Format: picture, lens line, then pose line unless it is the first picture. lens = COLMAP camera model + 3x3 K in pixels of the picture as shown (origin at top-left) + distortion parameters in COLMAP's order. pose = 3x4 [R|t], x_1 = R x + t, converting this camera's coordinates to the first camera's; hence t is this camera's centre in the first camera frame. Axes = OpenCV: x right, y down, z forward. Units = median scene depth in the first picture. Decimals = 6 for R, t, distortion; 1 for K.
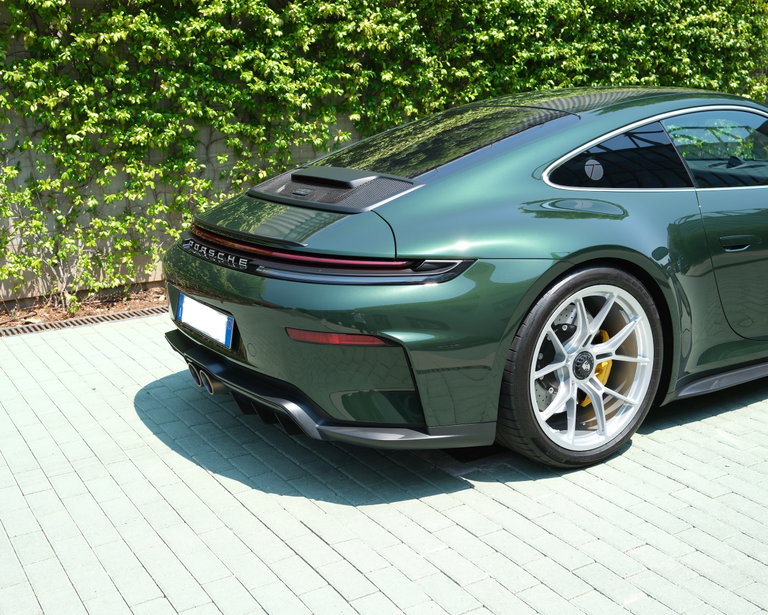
lens RADIAL K [[932.7, 0, 373.7], [0, 932.7, 302.8], [0, 0, 1]] dist [-0.023203, 0.000000]
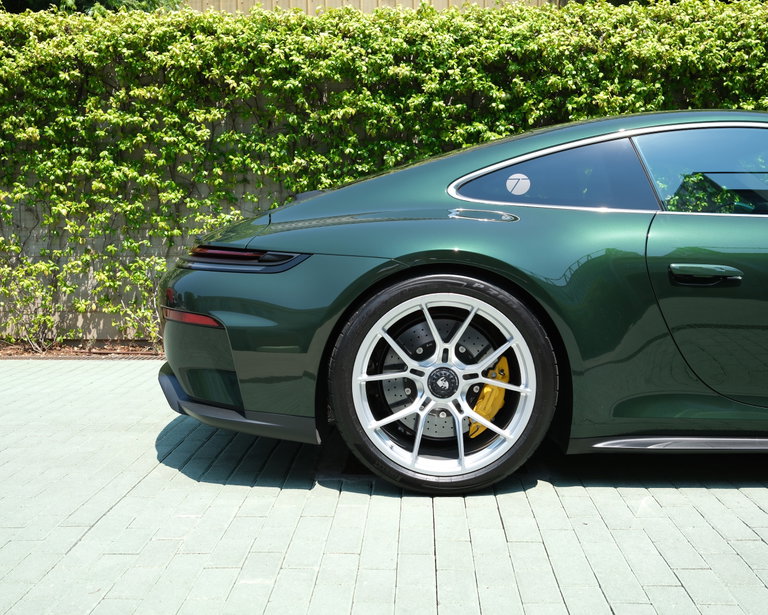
lens RADIAL K [[932.7, 0, 380.3], [0, 932.7, 304.9], [0, 0, 1]] dist [-0.023203, 0.000000]
pose [[0.840321, 0.061605, -0.538578, 0.351320], [-0.136075, 0.985683, -0.099566, 0.048374], [0.524733, 0.156954, 0.836672, 0.096543]]
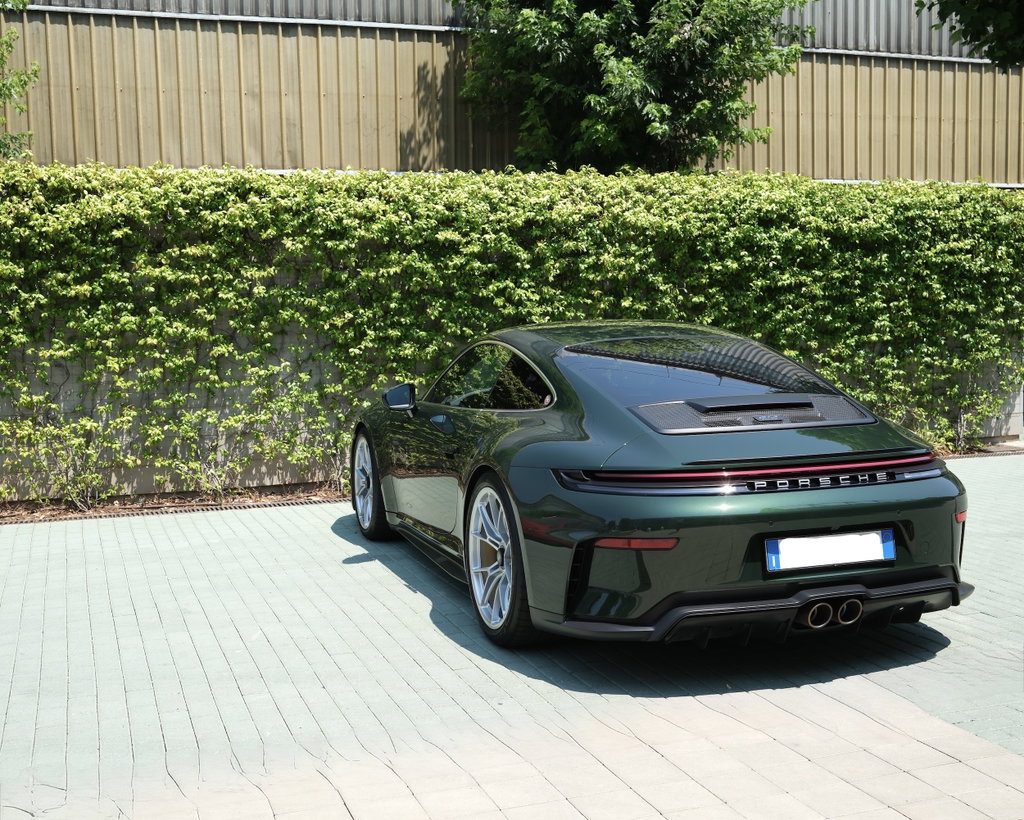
lens RADIAL K [[1243.7, 0, 508.7], [0, 1243.7, 415.9], [0, 0, 1]] dist [-0.023203, 0.000000]
pose [[0.981541, 0.019818, -0.190221, 0.176675], [-0.046055, 0.989840, -0.134521, 0.110094], [0.185623, 0.140799, 0.972481, -0.506095]]
